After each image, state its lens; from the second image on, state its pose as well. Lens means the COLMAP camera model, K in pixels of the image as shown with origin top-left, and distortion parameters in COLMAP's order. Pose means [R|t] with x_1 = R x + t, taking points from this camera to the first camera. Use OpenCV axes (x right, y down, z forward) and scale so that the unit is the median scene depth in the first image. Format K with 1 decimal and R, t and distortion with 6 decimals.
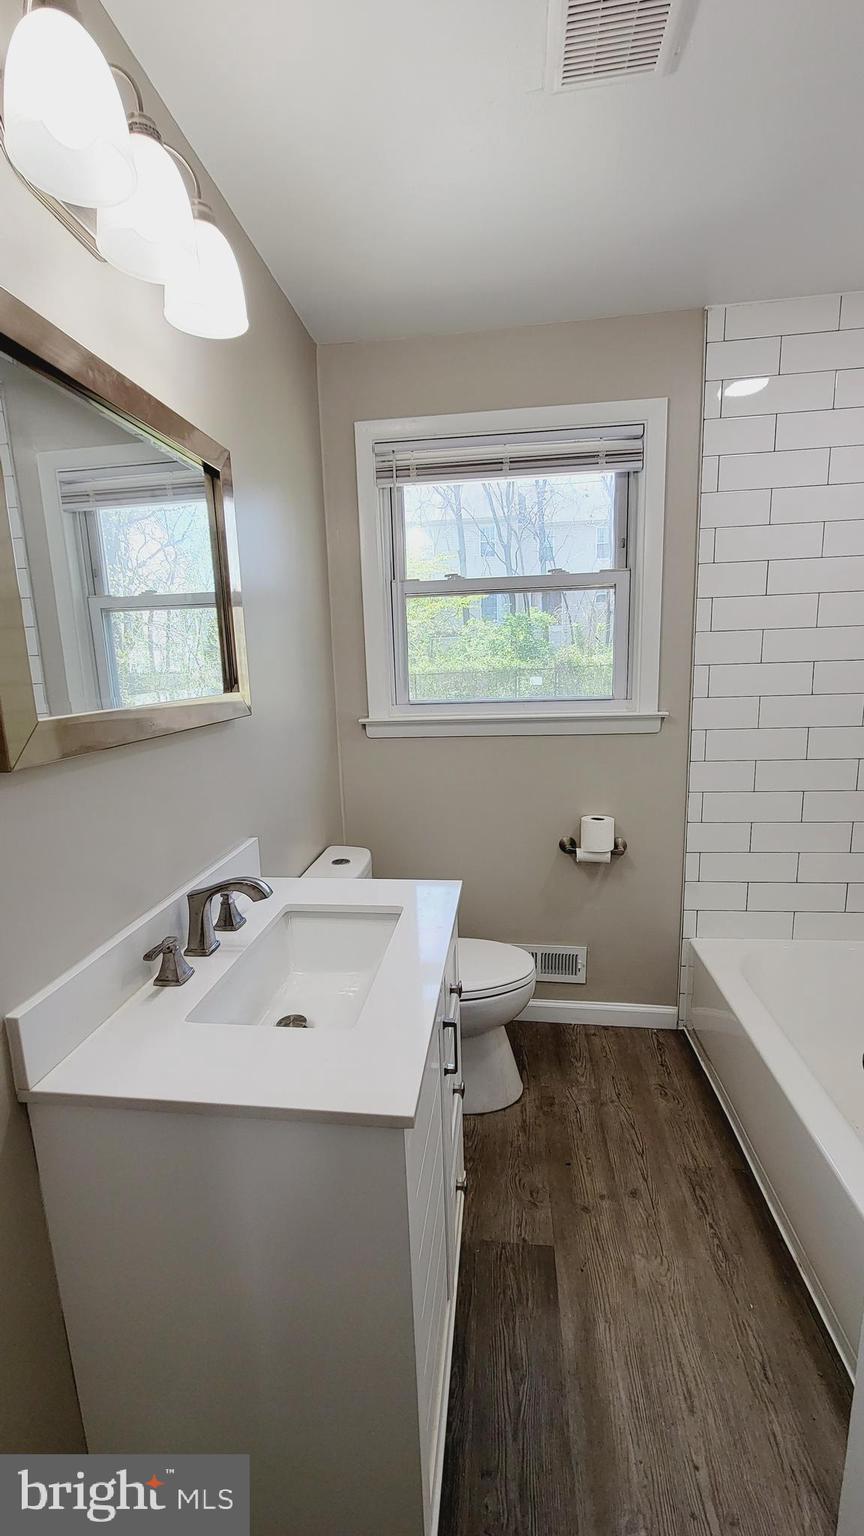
lens RADIAL K [[623.4, 0, 423.8], [0, 623.4, 769.9], [0, 0, 1]] dist [-0.000534, -0.000189]
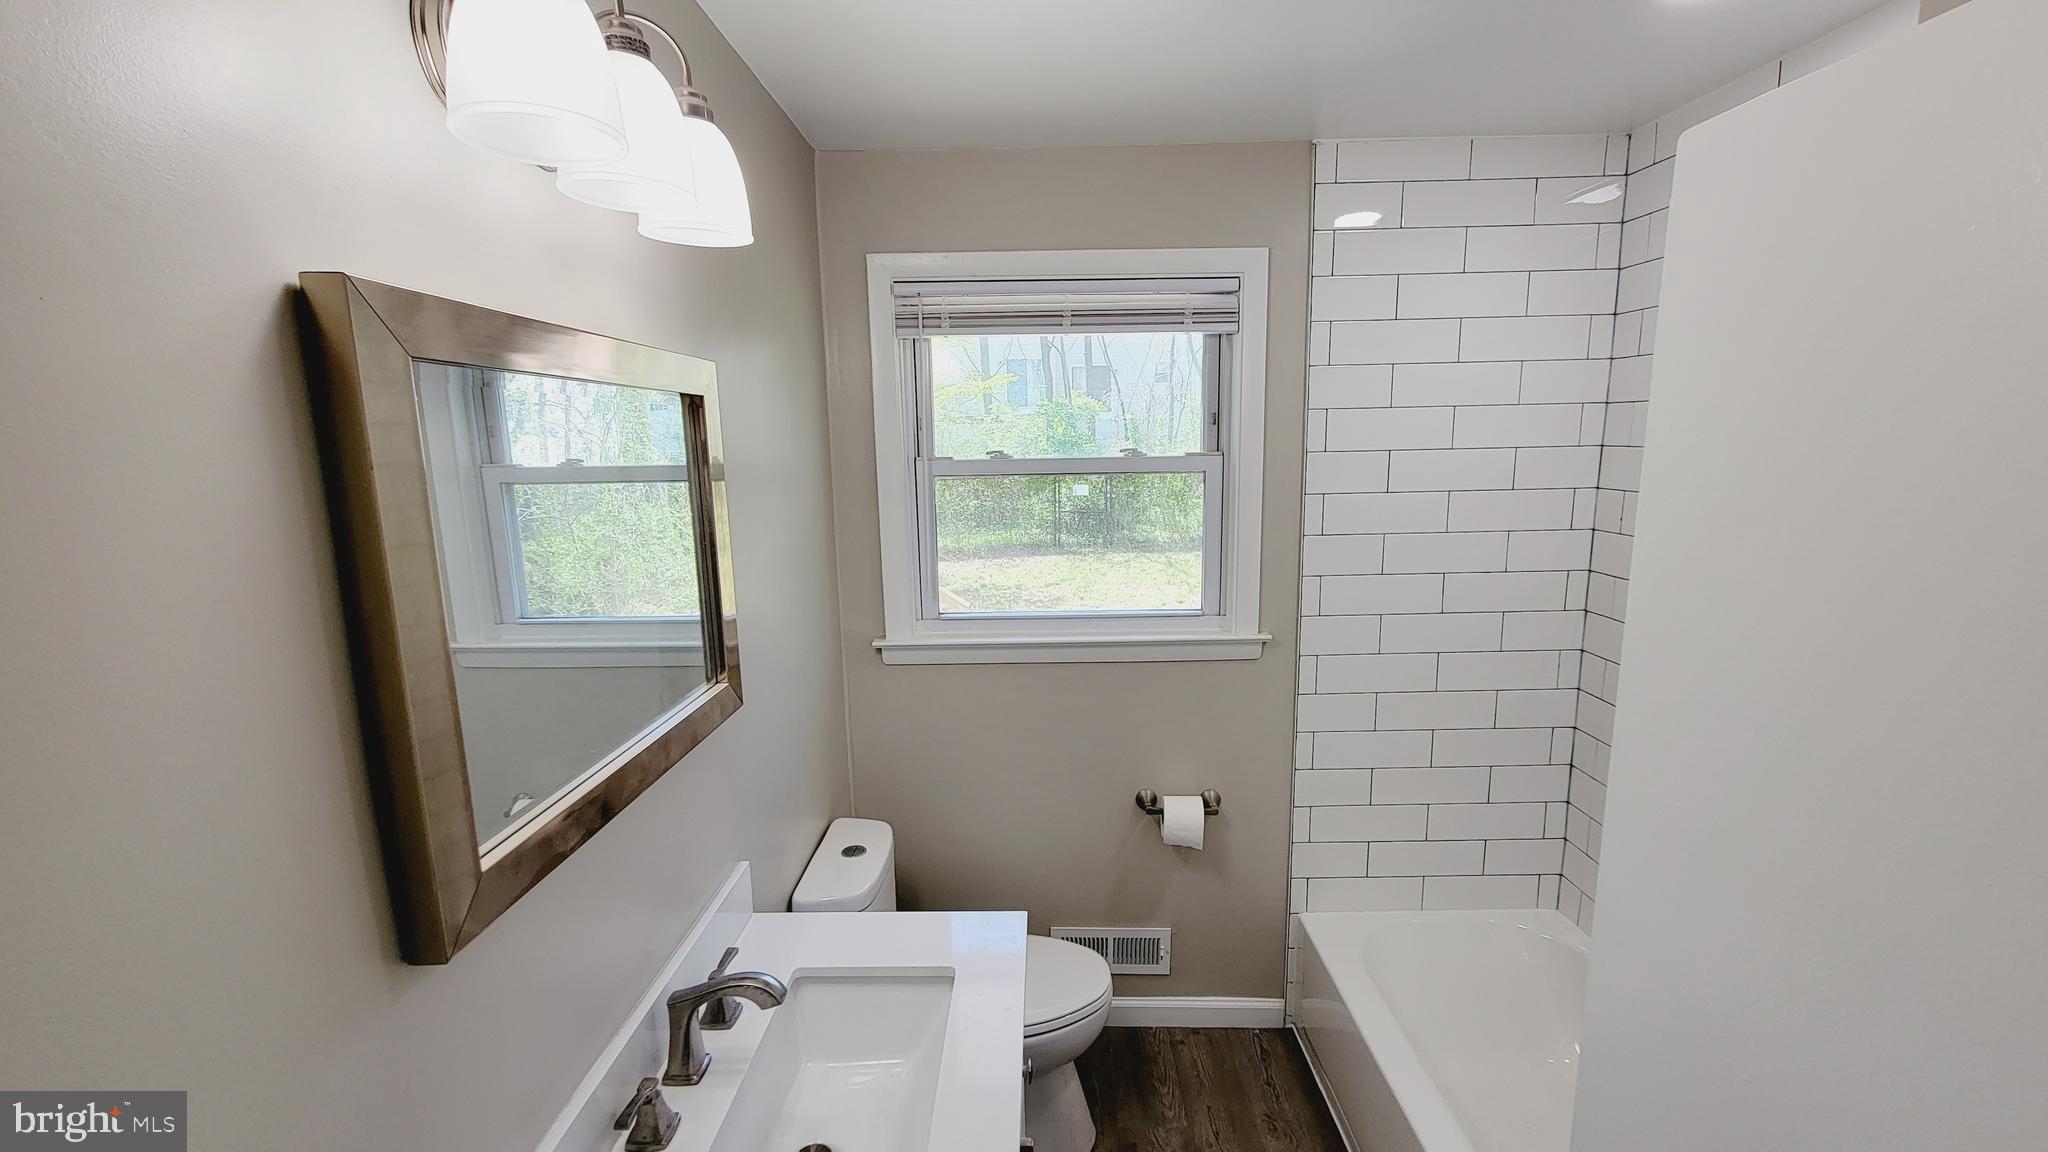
lens RADIAL K [[831.1, 0, 1027.6], [0, 831.1, 584.7], [0, 0, 1]] dist [-0.000534, -0.000189]
pose [[0.993078, -0.006027, 0.117304, -0.038110], [0.007279, 0.999921, -0.010248, -0.147781], [-0.117233, 0.011031, 0.993043, -0.011278]]
